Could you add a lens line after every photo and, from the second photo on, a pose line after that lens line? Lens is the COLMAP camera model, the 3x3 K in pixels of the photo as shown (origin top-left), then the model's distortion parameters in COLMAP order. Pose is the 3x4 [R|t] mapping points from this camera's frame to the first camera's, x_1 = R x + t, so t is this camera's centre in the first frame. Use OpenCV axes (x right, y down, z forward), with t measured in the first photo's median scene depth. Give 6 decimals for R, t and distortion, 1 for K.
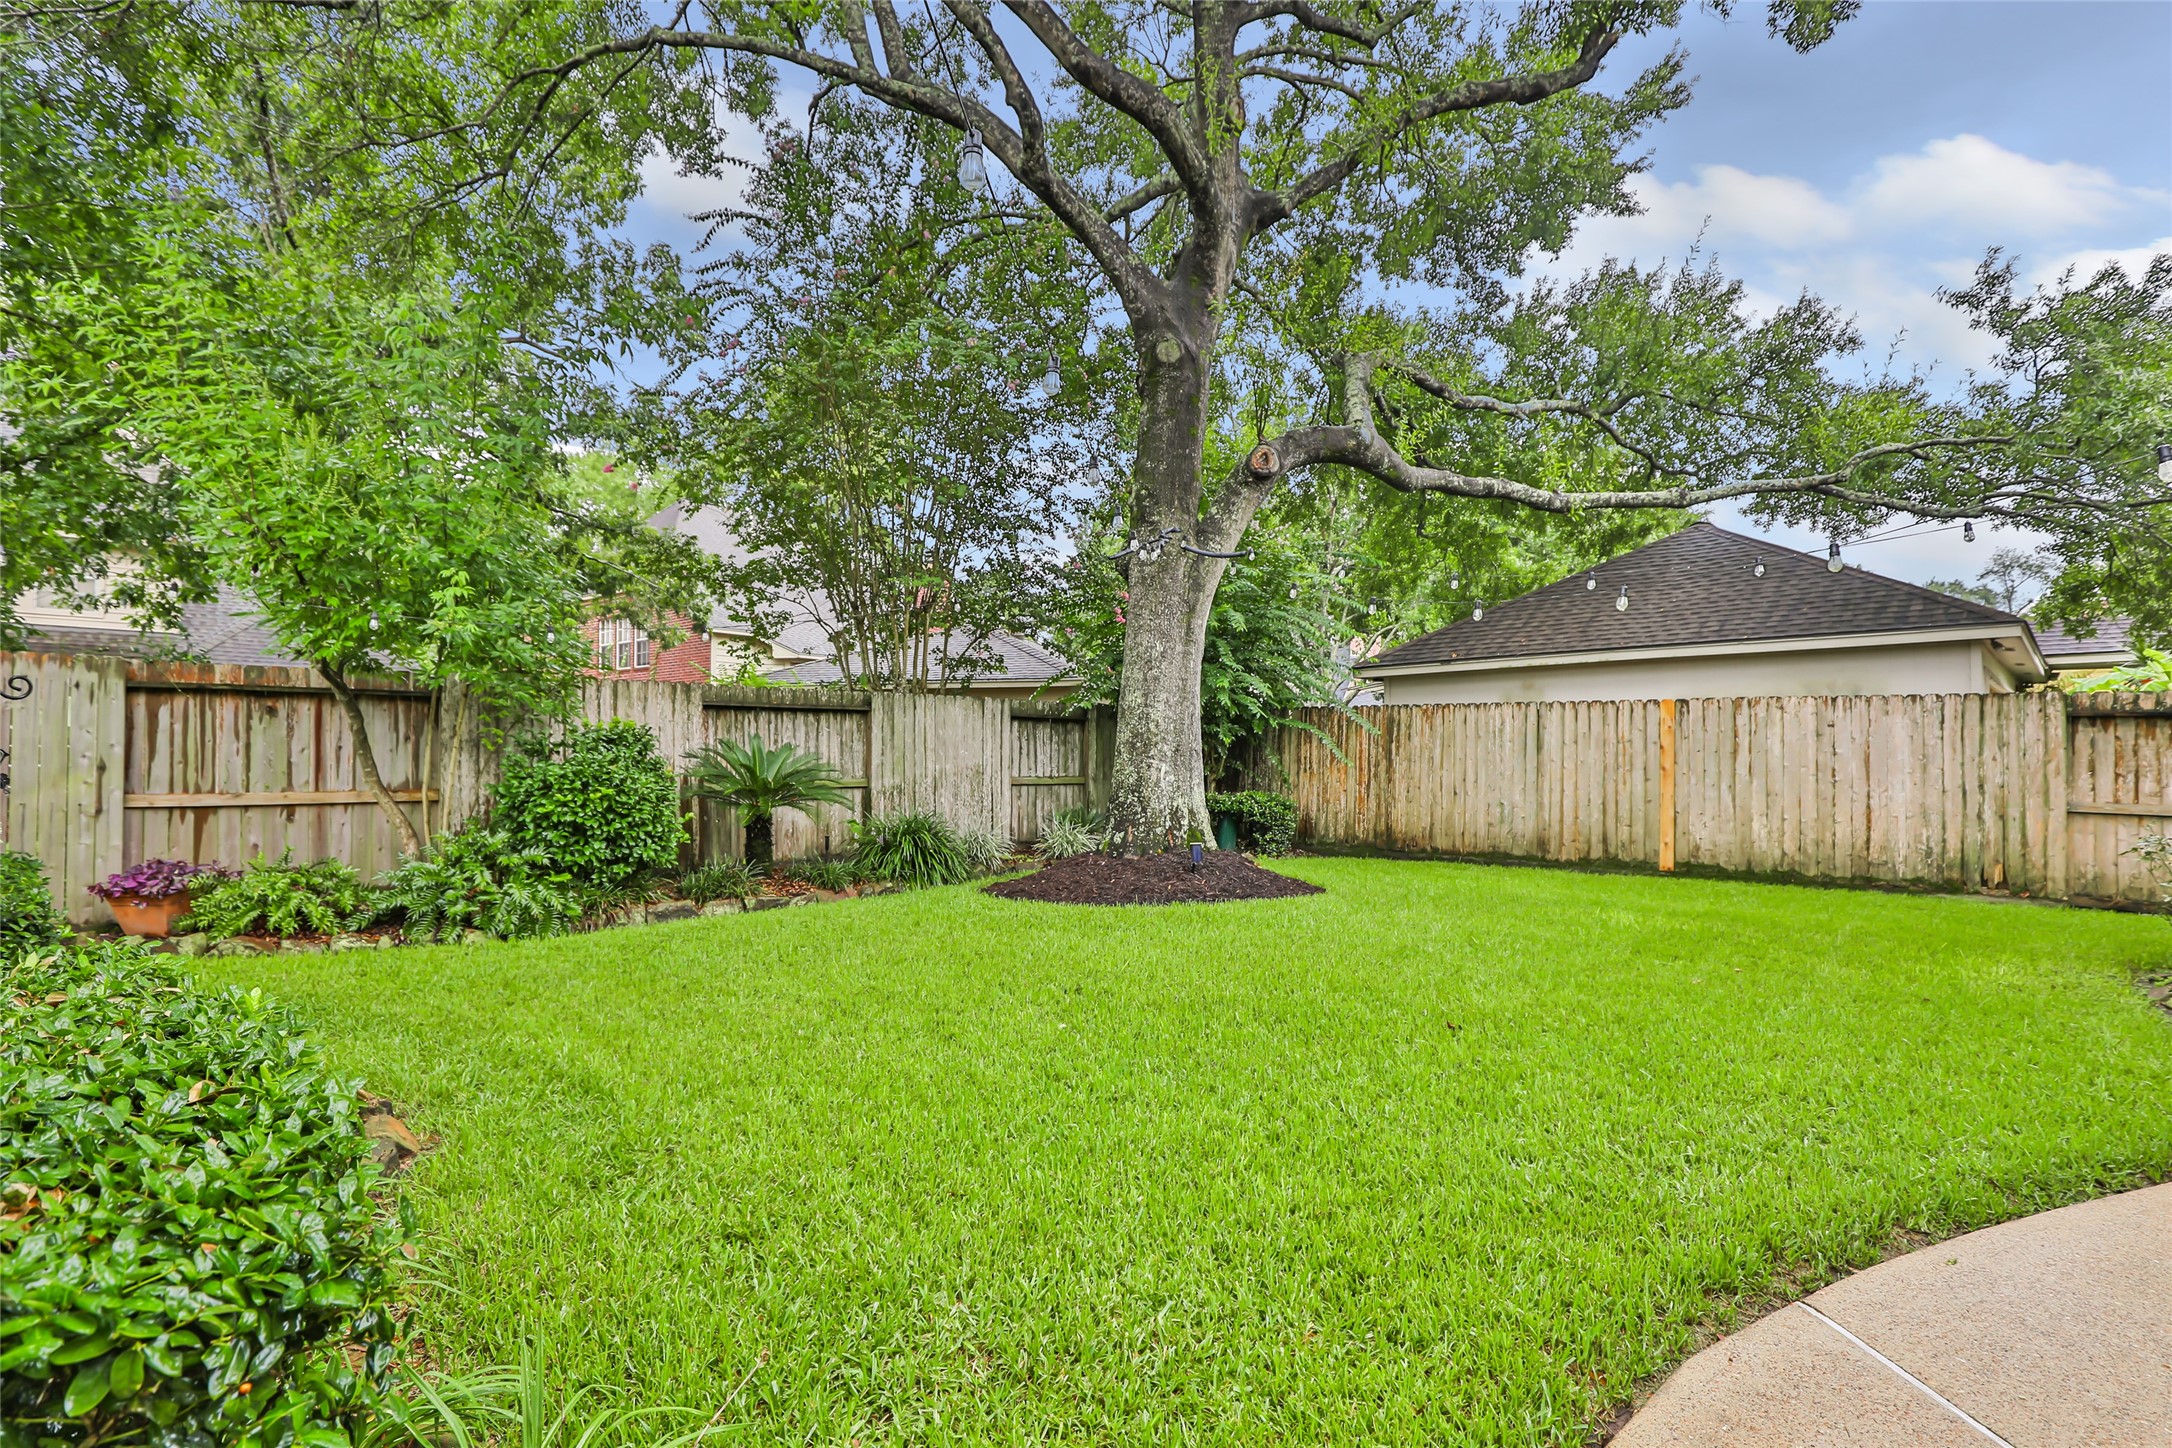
lens RADIAL K [[1040.8, 0, 1083.4], [0, 1040.8, 732.2], [0, 0, 1]] dist [-0.018506, 0.000375]
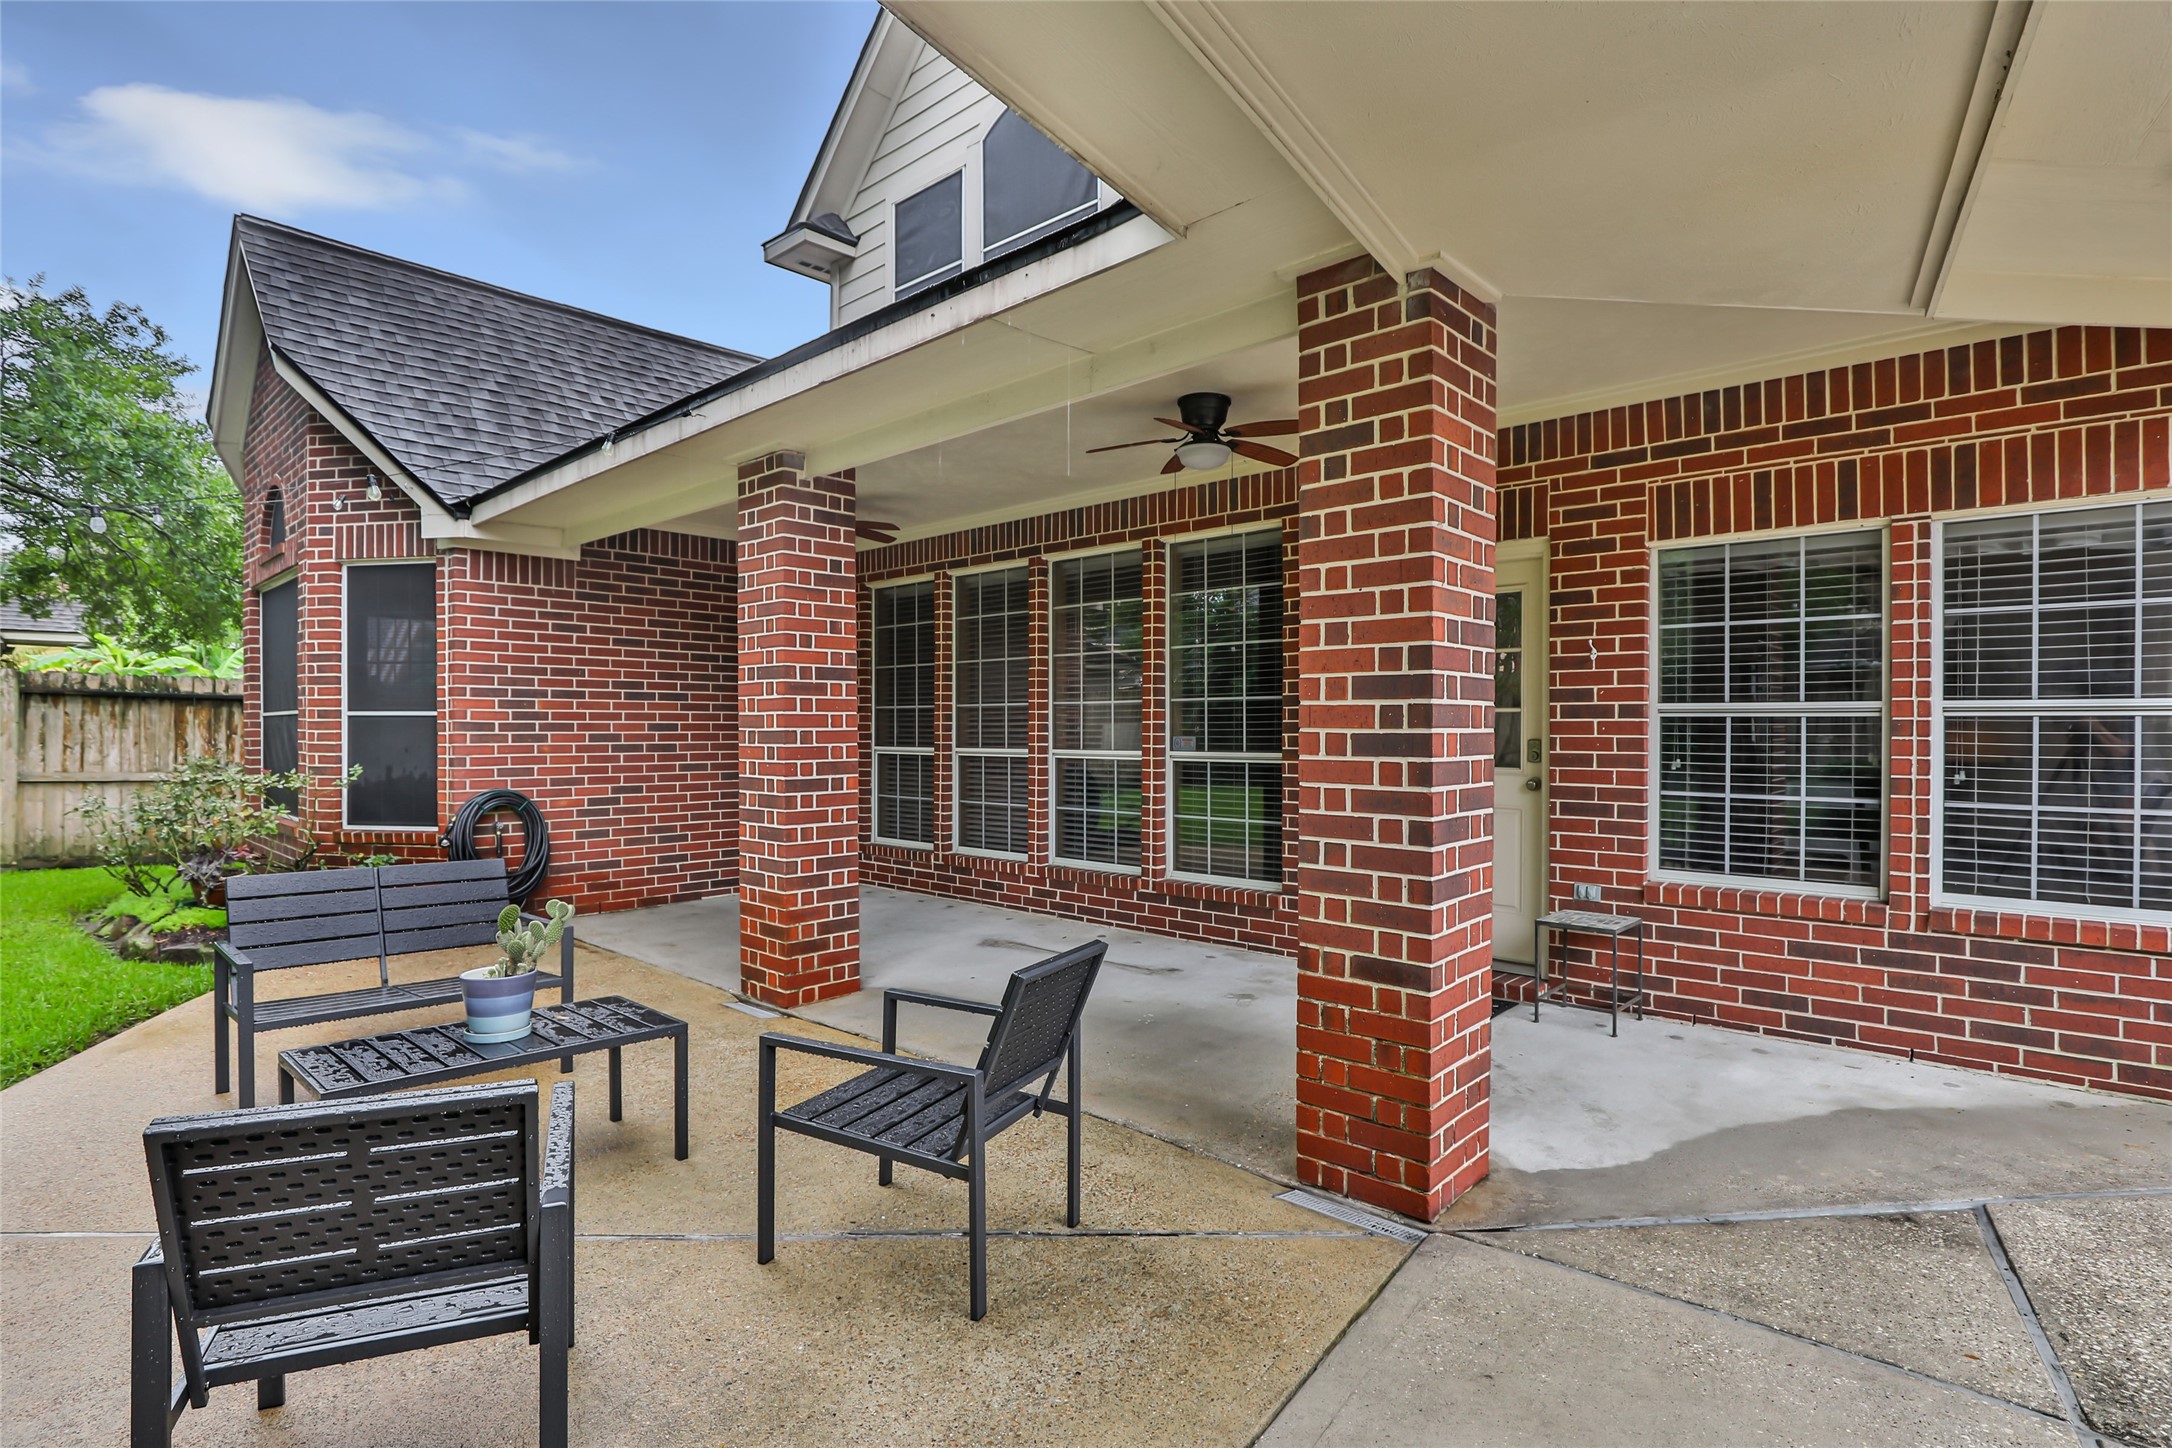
lens RADIAL K [[1040.8, 0, 1083.4], [0, 1040.8, 732.2], [0, 0, 1]] dist [-0.018506, 0.000375]
pose [[0.000244, 0.000327, 1.000000, -0.102255], [-0.026793, 0.999641, -0.000321, -0.003311], [-0.999641, -0.026793, 0.000253, -0.109704]]
